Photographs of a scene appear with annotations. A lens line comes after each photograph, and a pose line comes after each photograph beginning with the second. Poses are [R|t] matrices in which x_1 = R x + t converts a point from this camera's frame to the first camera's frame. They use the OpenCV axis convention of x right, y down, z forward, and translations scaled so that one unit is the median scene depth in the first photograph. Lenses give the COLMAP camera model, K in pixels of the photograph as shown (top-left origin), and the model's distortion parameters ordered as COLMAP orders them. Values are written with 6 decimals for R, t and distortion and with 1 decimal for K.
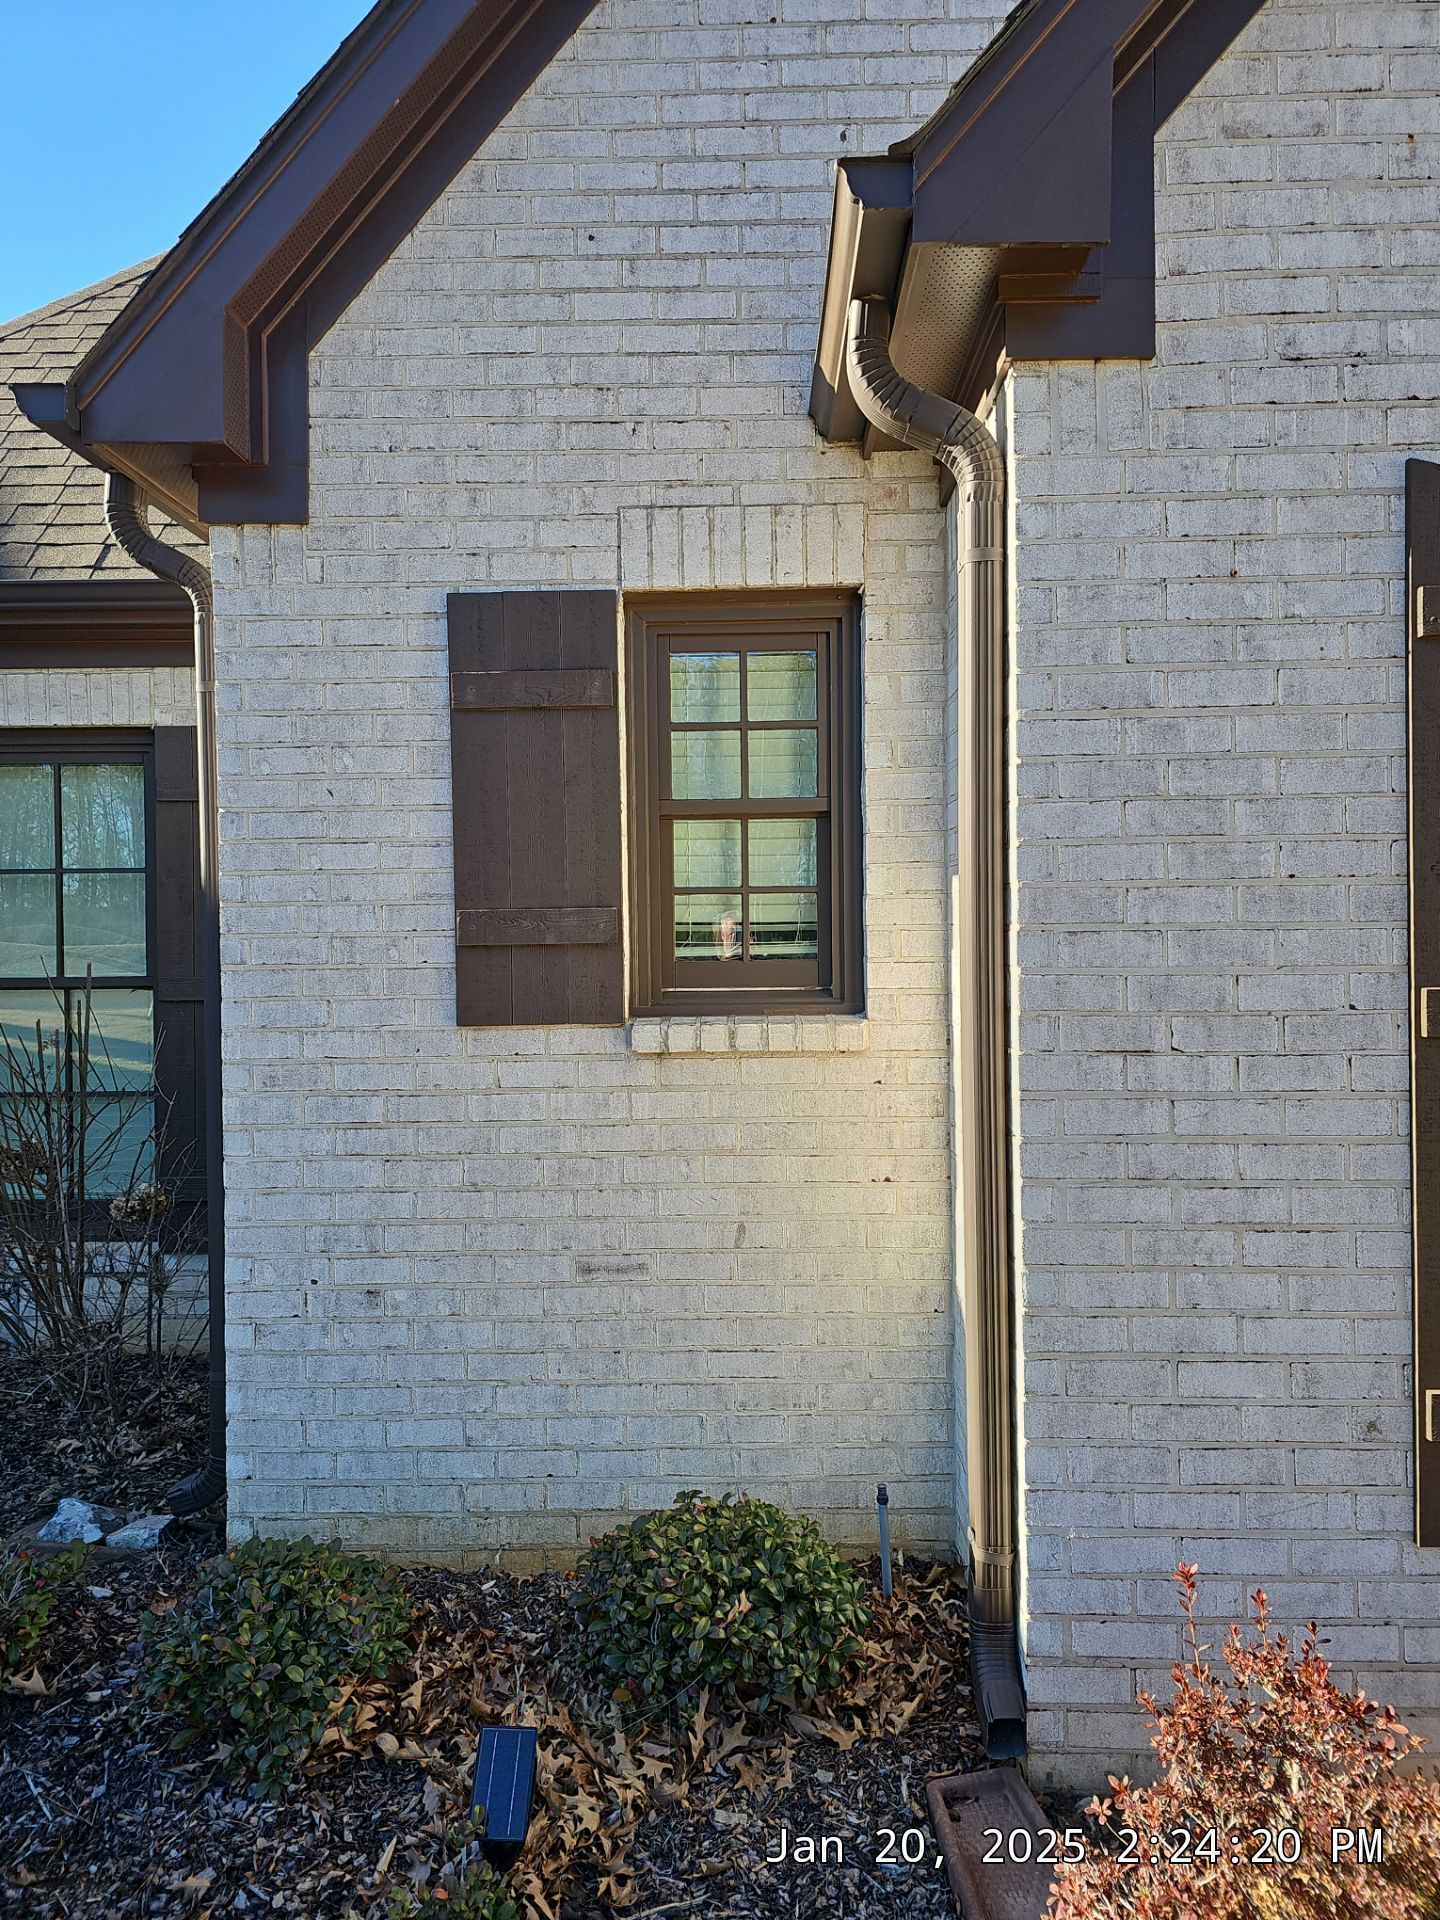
lens RADIAL K [[1246.2, 0, 731.4], [0, 1246.2, 933.2], [0, 0, 1]] dist [0.062087, -0.054013]
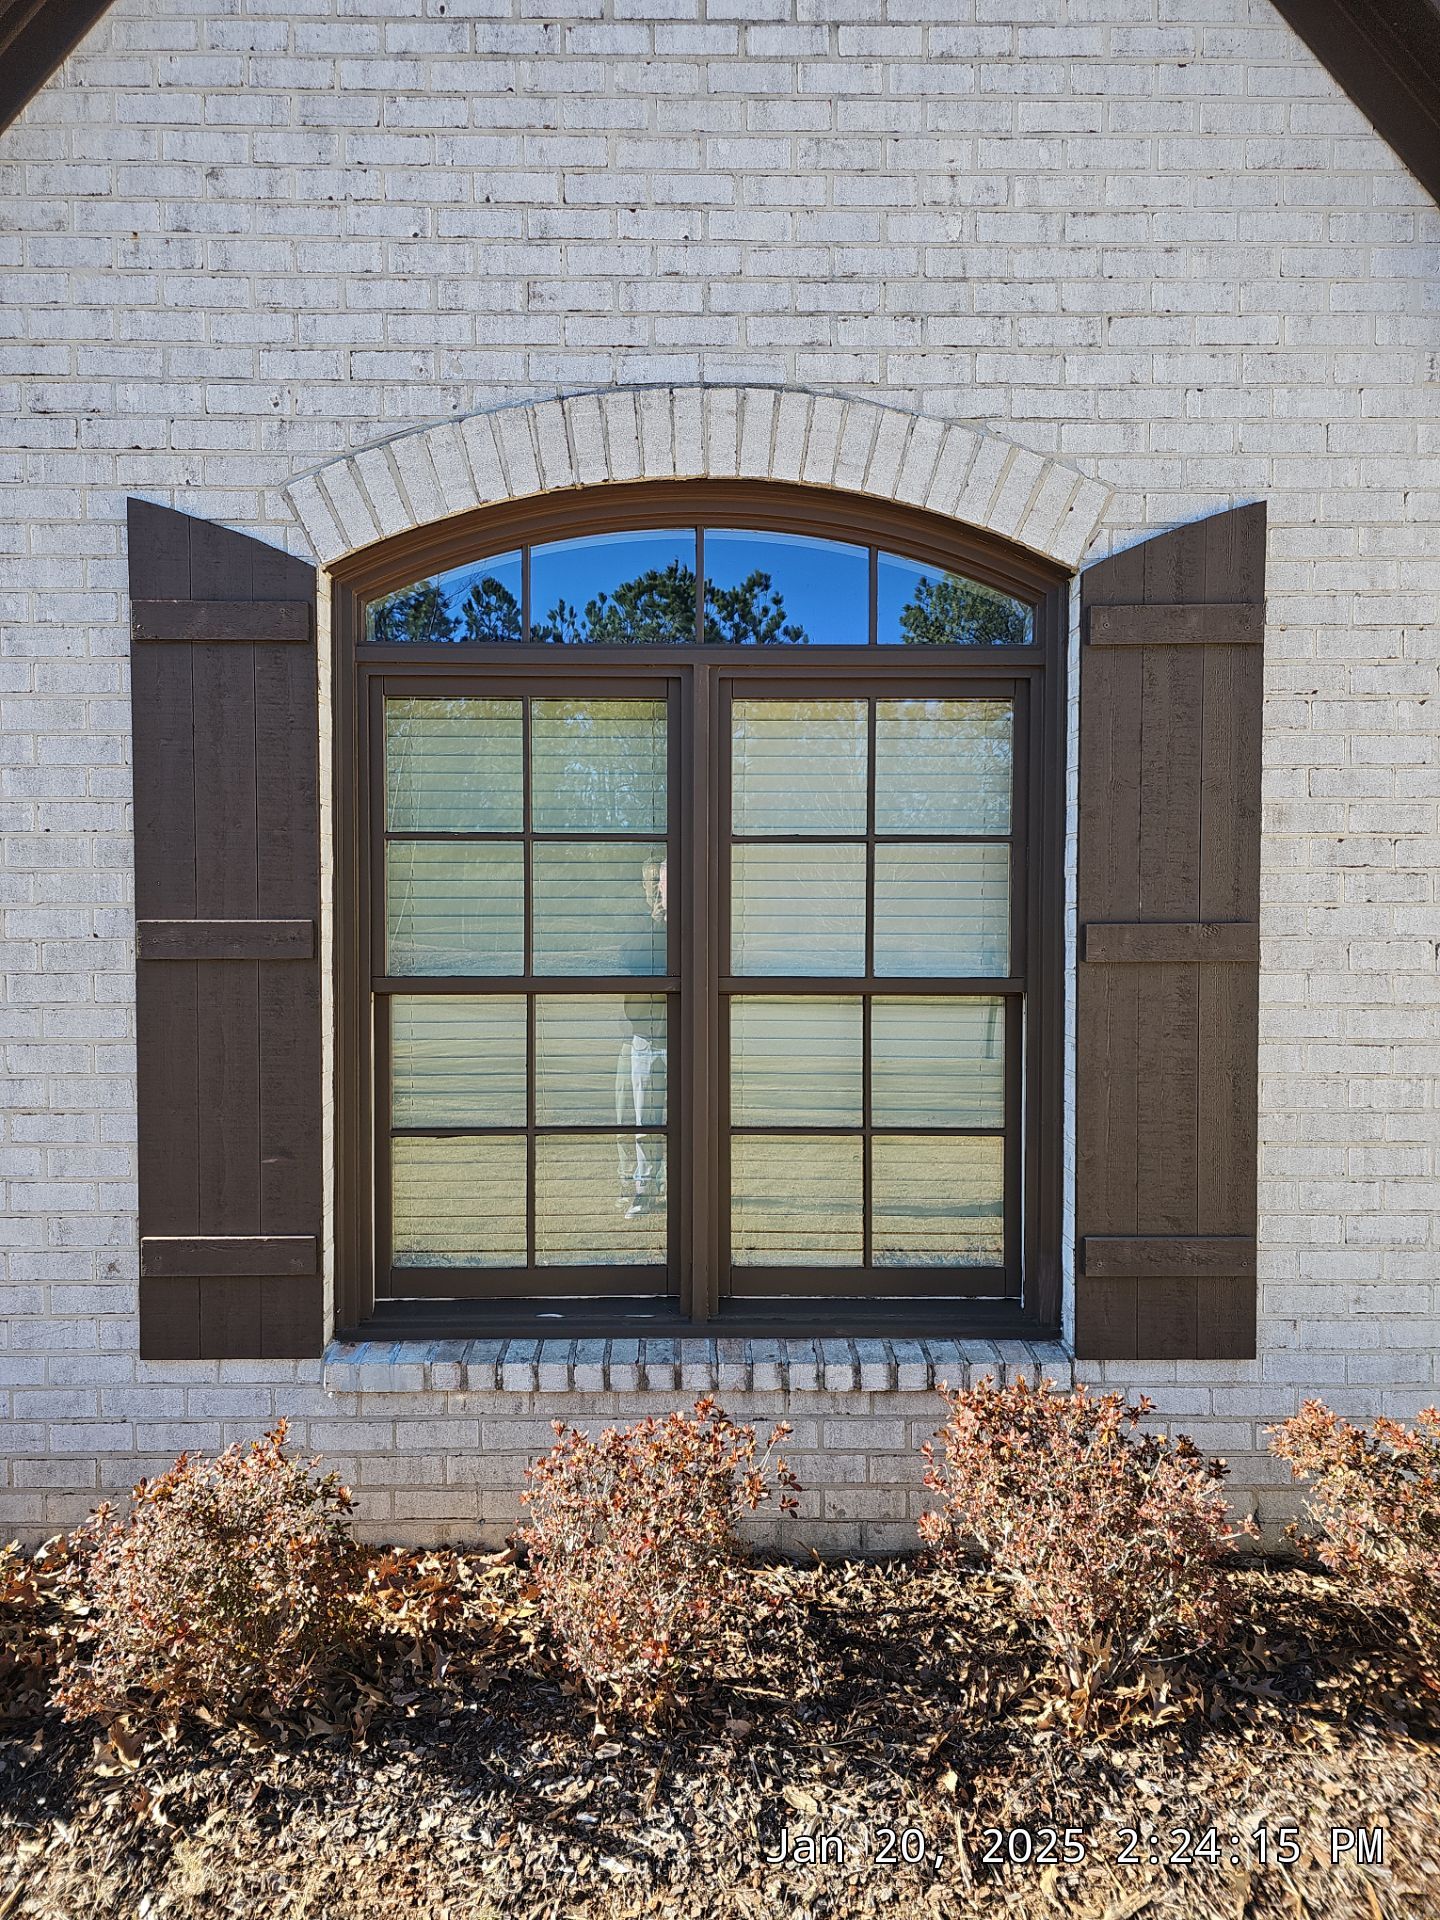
lens RADIAL K [[1319.1, 0, 716.1], [0, 1319.1, 917.6], [0, 0, 1]] dist [0.055860, -0.050840]
pose [[0.999427, 0.009325, 0.032530, 0.795587], [-0.010190, 0.999596, 0.026523, -0.000573], [-0.032270, -0.026839, 0.999119, -0.255533]]
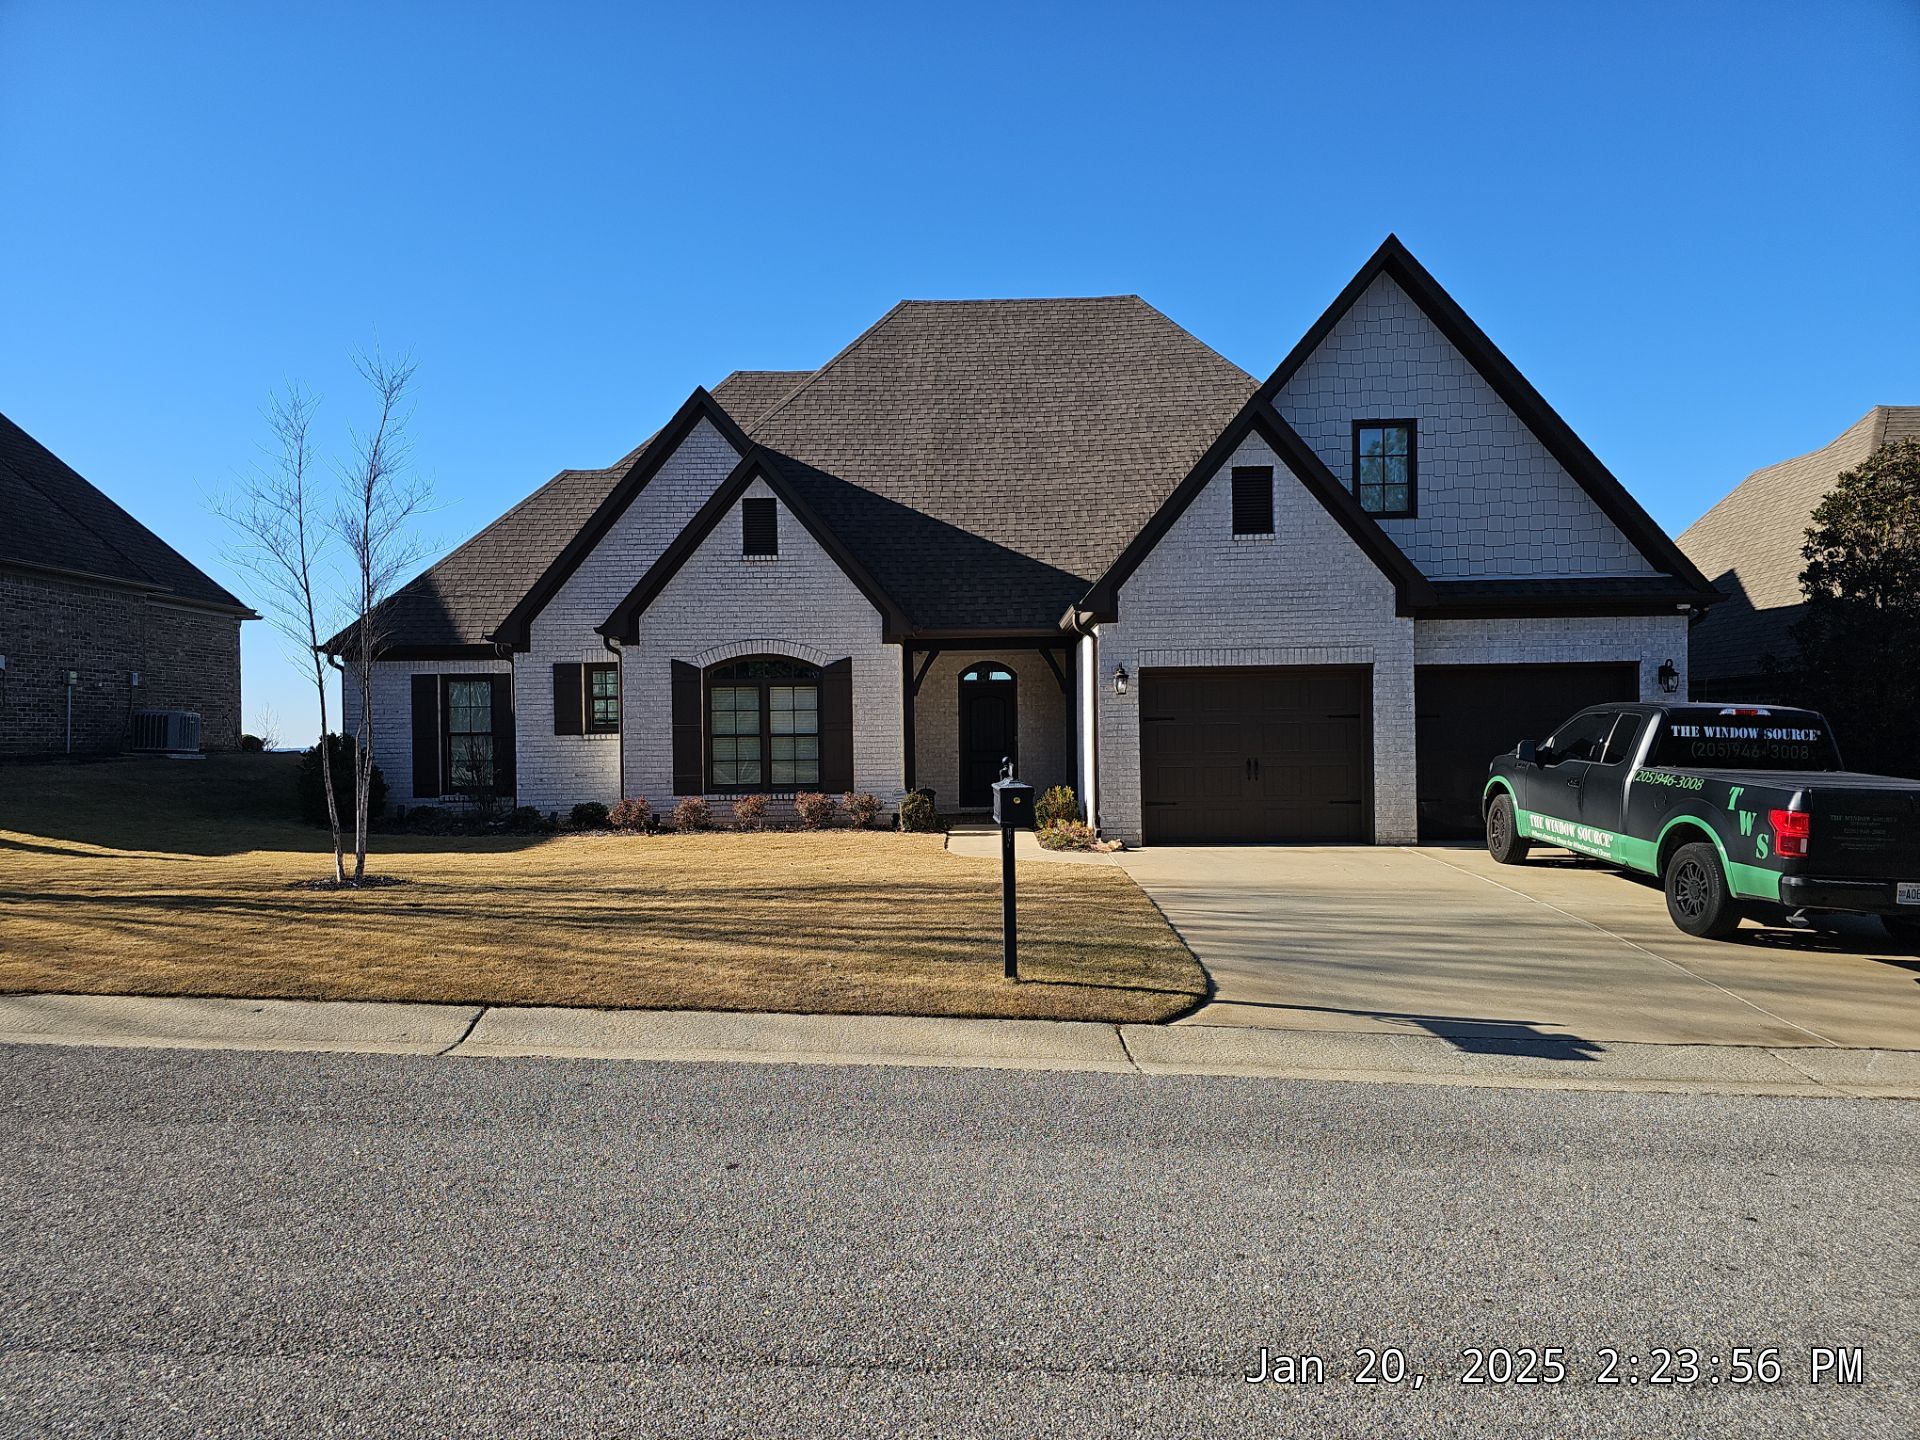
lens RADIAL K [[1296.6, 0, 960.0], [0, 1296.6, 720.0], [0, 0, 1]] dist [0.061526, -0.058073]
pose [[0.999988, -0.004556, 0.001540, 1.720330], [0.004579, 0.999872, -0.015320, 0.105707], [-0.001470, 0.015327, 0.999881, -5.275206]]
